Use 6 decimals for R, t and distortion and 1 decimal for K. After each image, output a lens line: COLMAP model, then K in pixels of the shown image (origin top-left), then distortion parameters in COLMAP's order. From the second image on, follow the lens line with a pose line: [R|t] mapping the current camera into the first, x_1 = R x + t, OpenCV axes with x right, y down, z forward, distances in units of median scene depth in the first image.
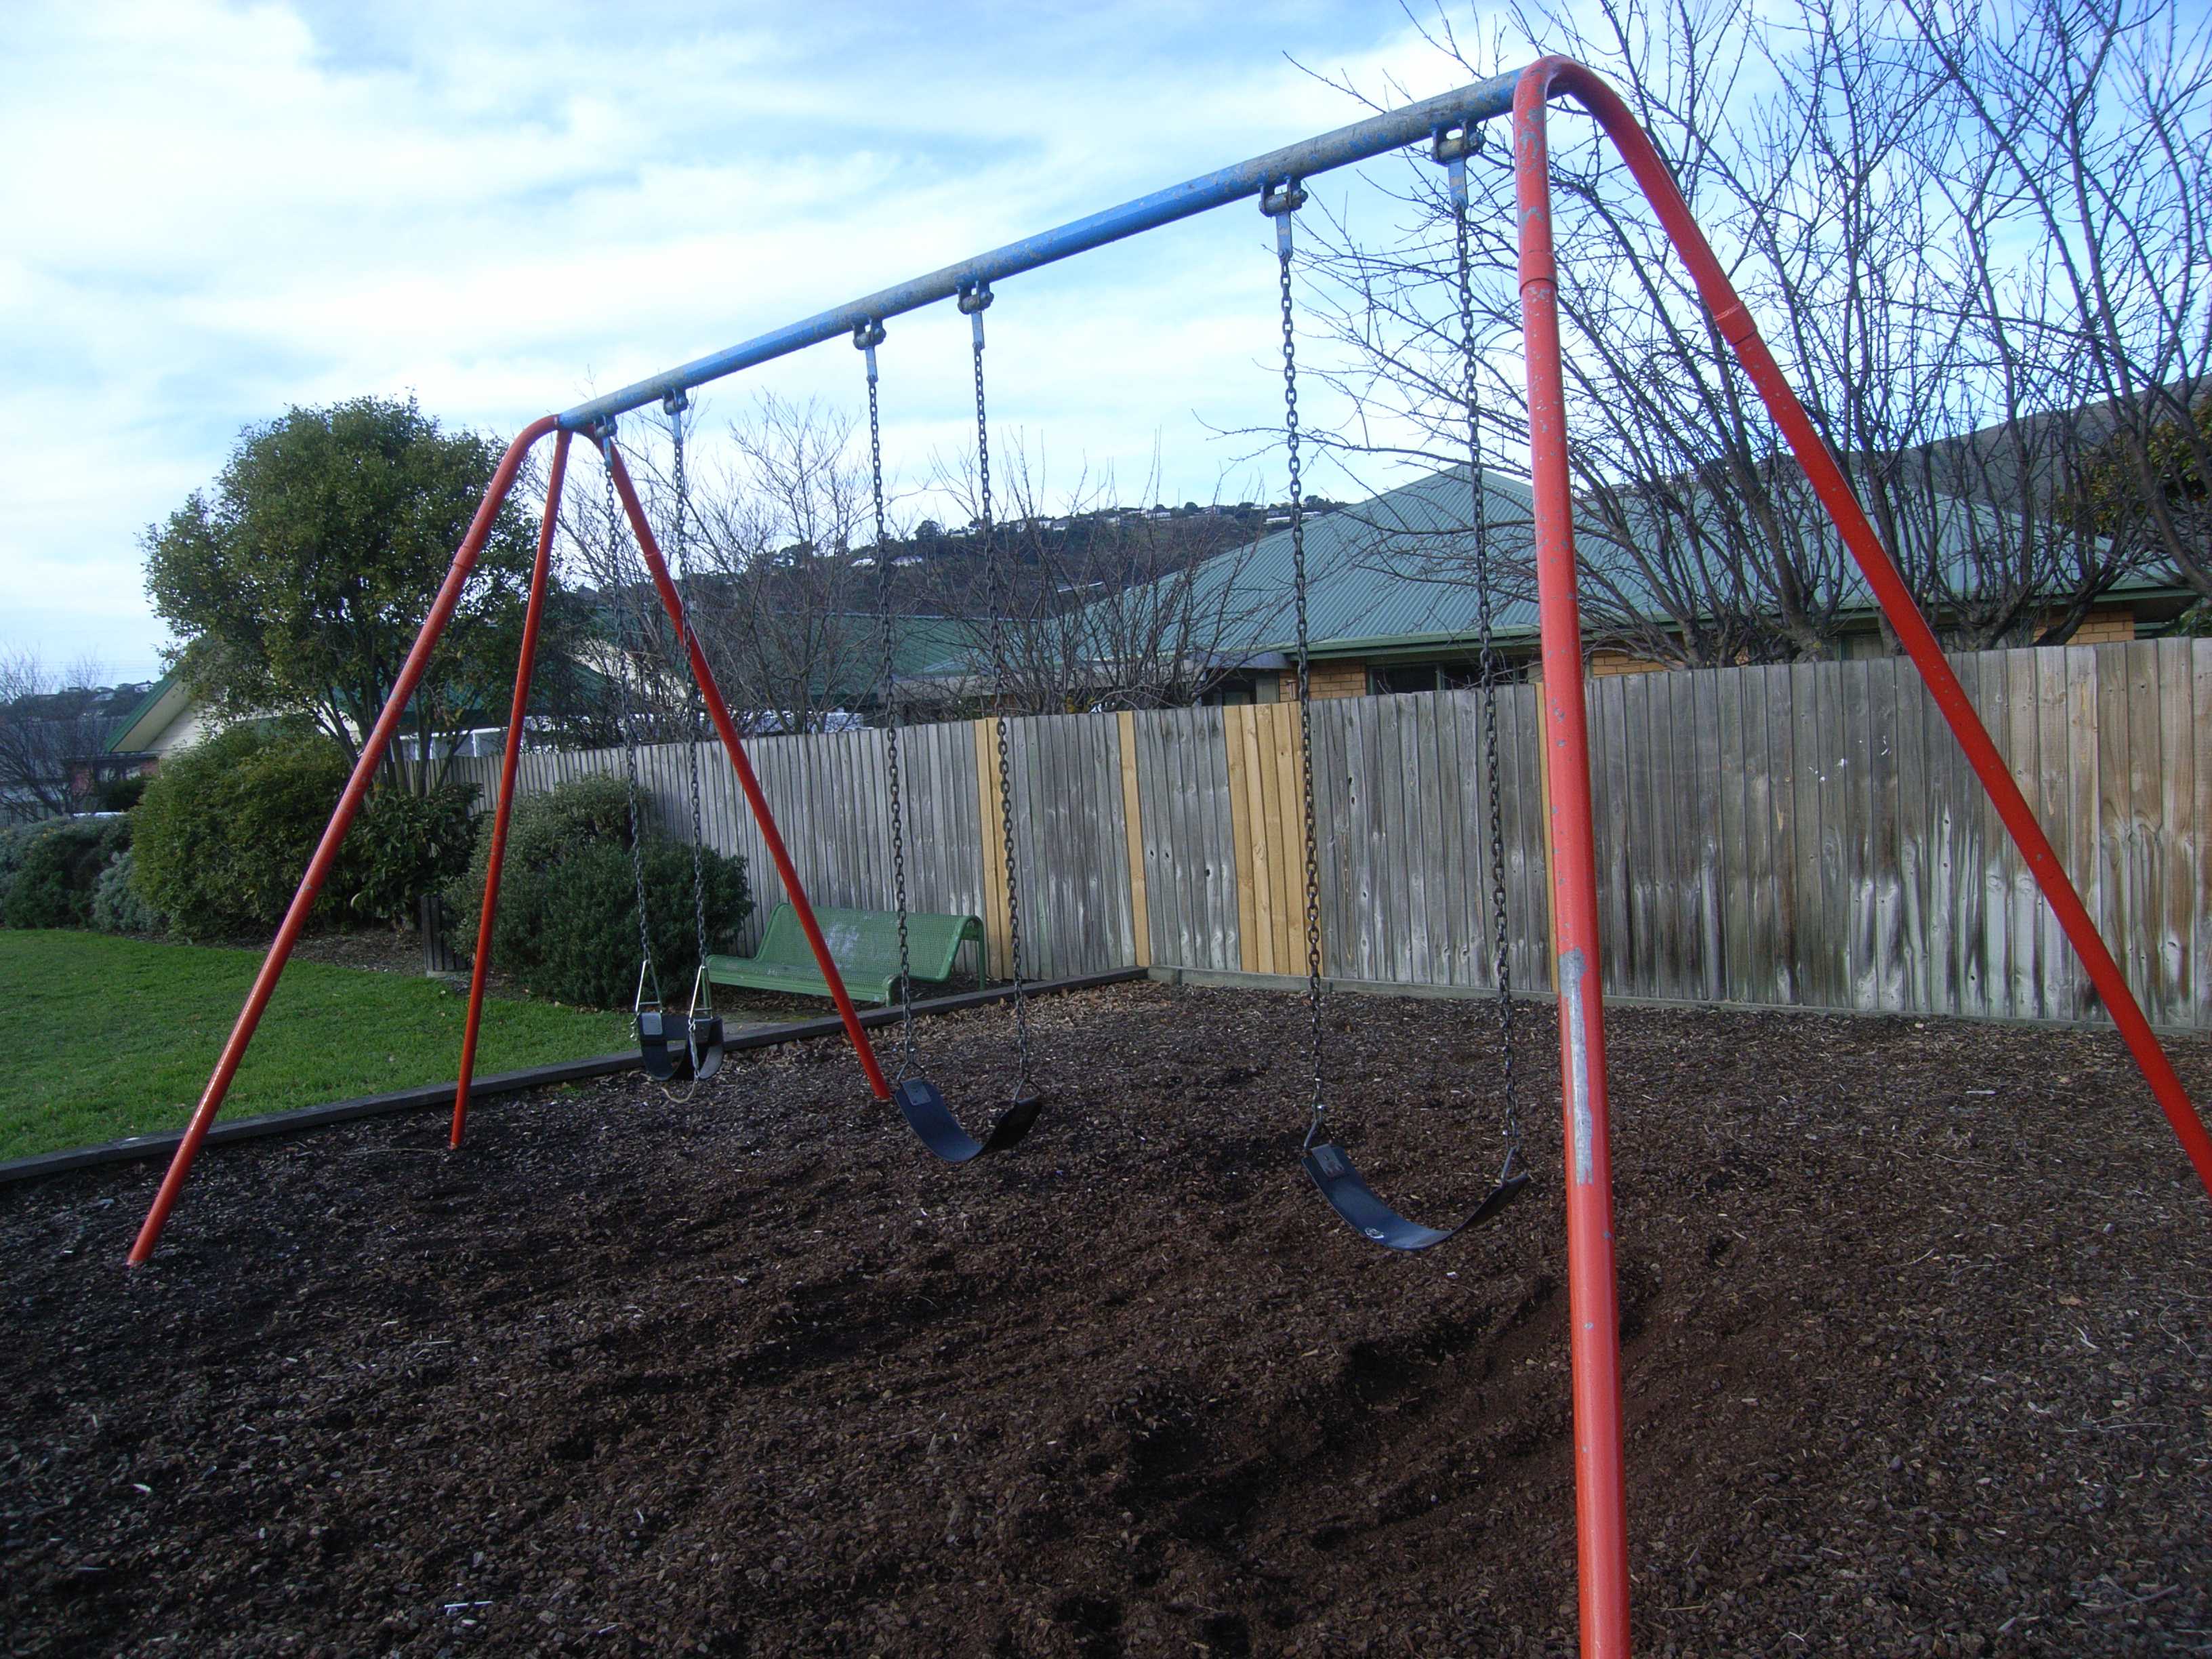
lens RADIAL K [[1808.9, 0, 1107.7], [0, 1808.9, 822.3], [0, 0, 1]] dist [-0.091029, 0.007526]
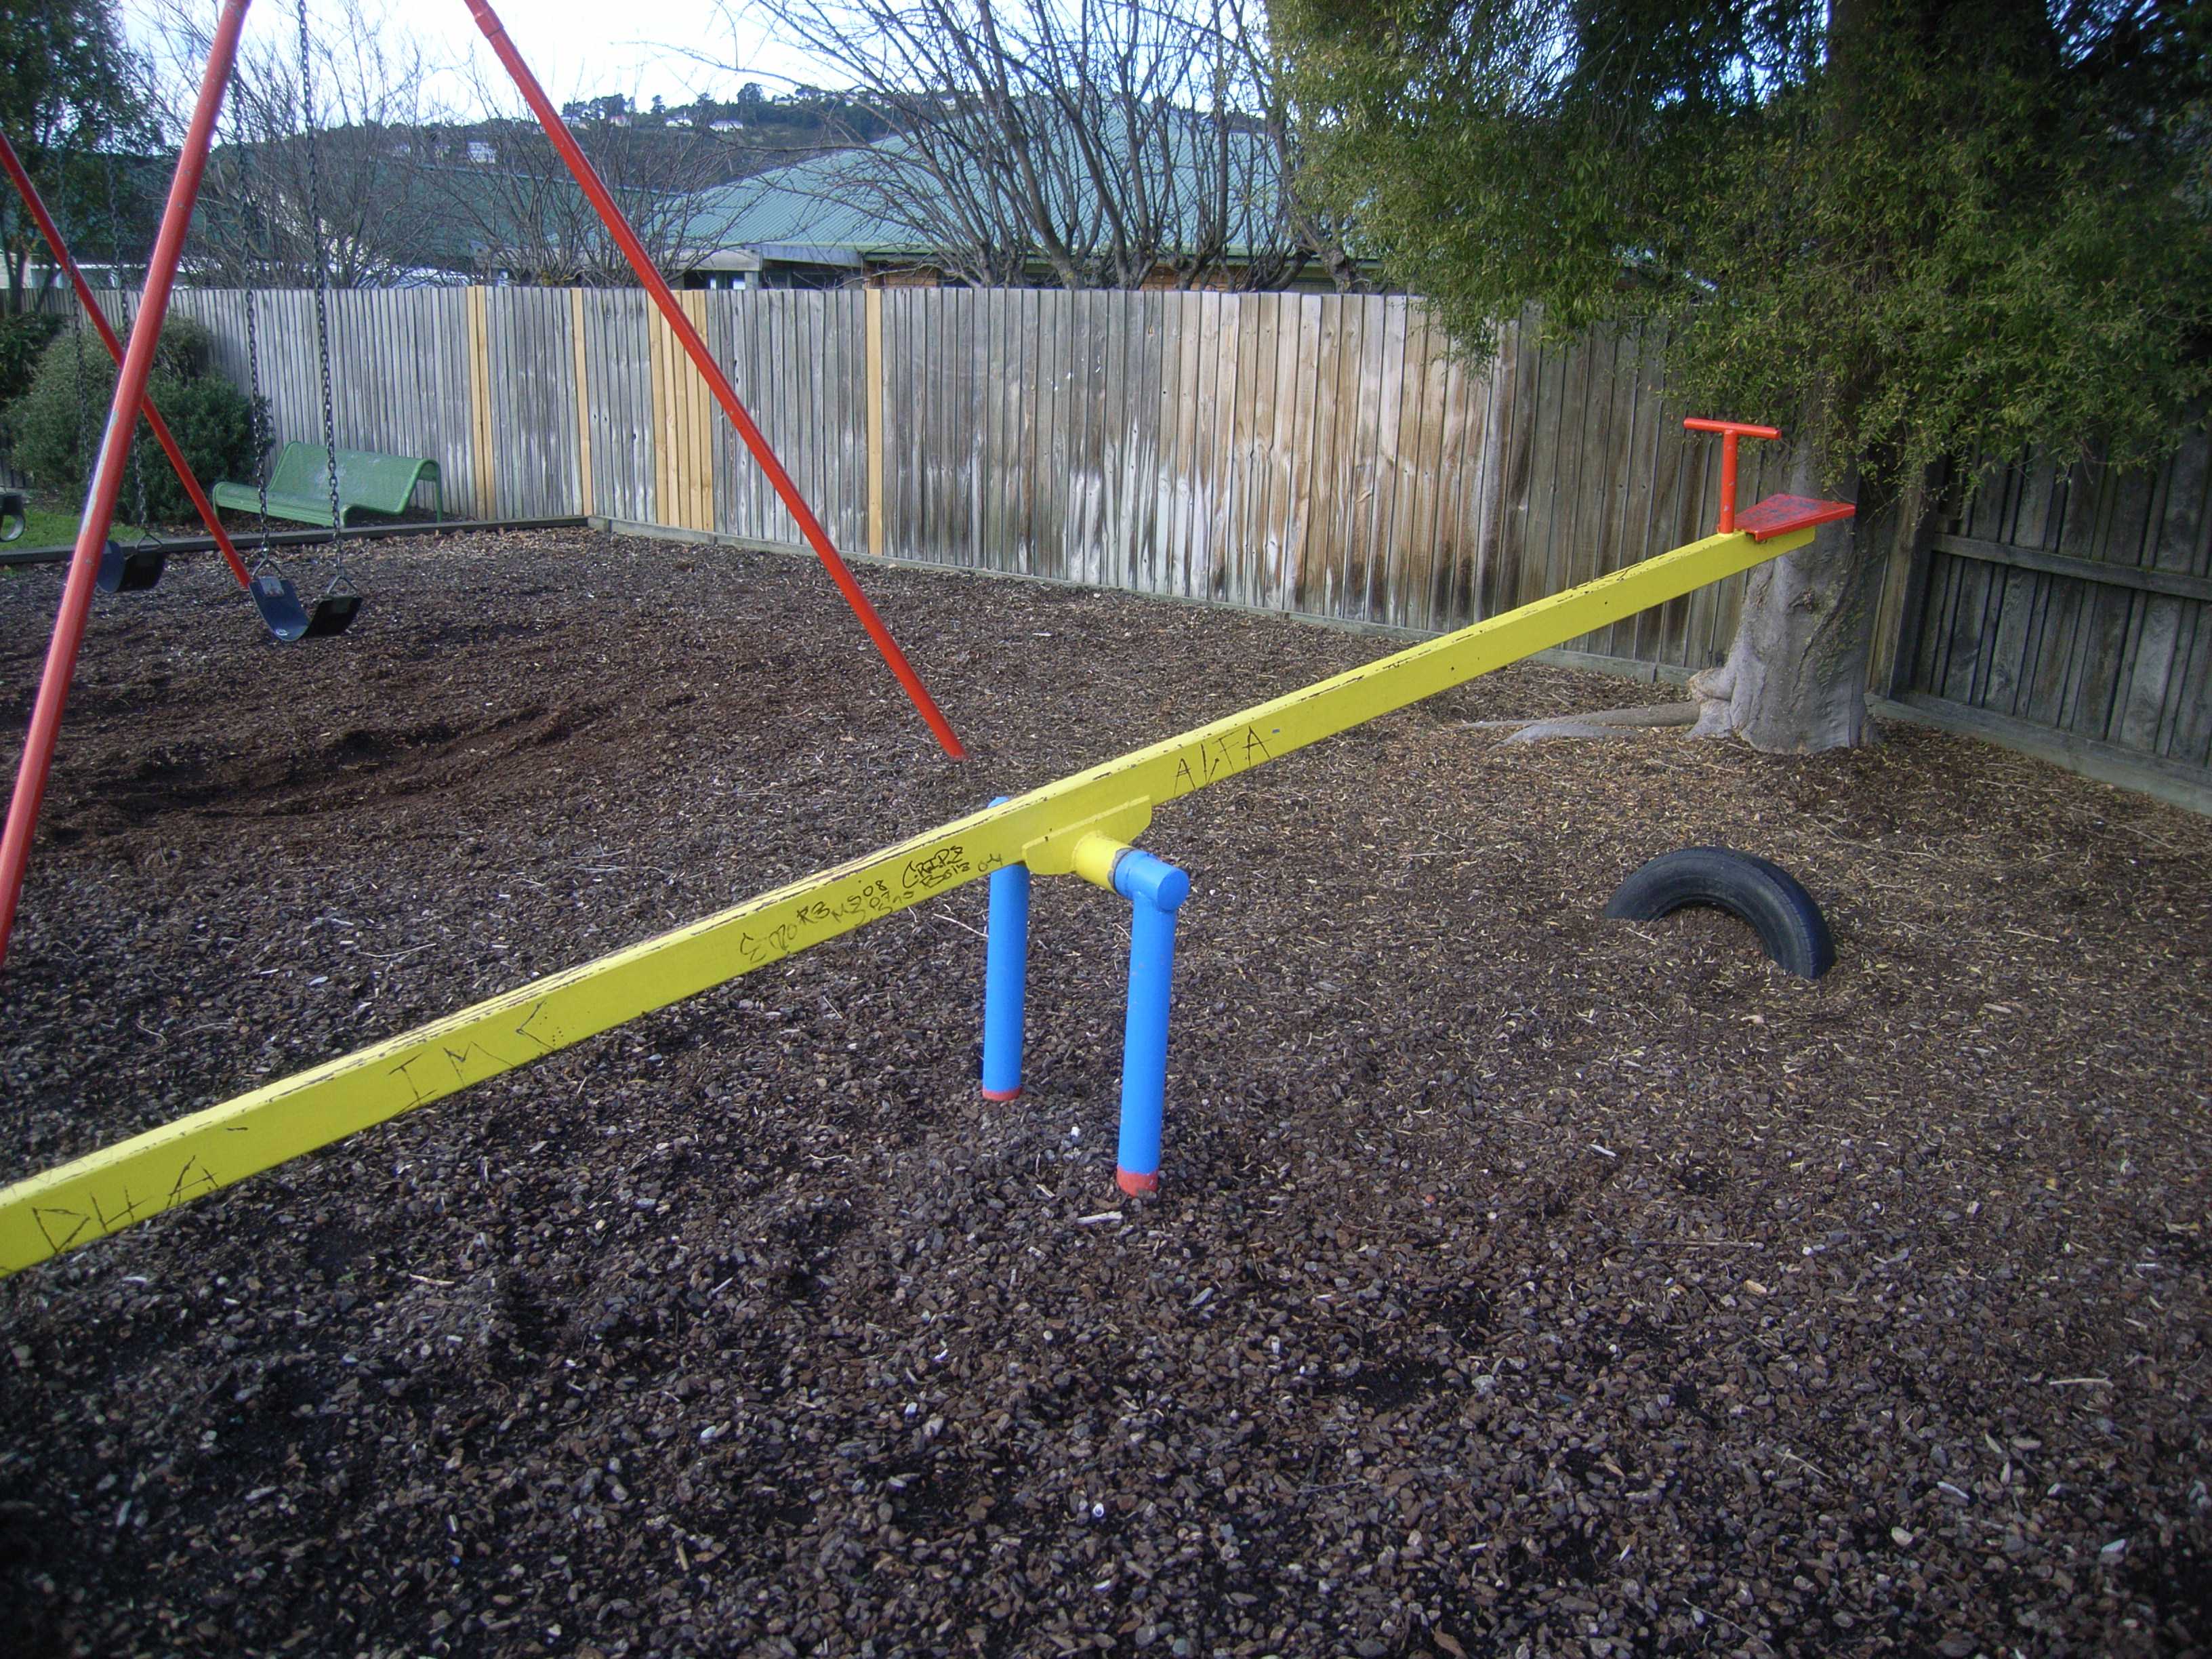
lens RADIAL K [[1808.9, 0, 1104.0], [0, 1808.9, 833.4], [0, 0, 1]] dist [-0.091029, 0.007526]
pose [[0.990796, 0.064247, 0.119145, 0.285038], [-0.088614, 0.973221, 0.212103, 0.007083], [-0.102328, -0.220709, 0.969957, -0.236621]]
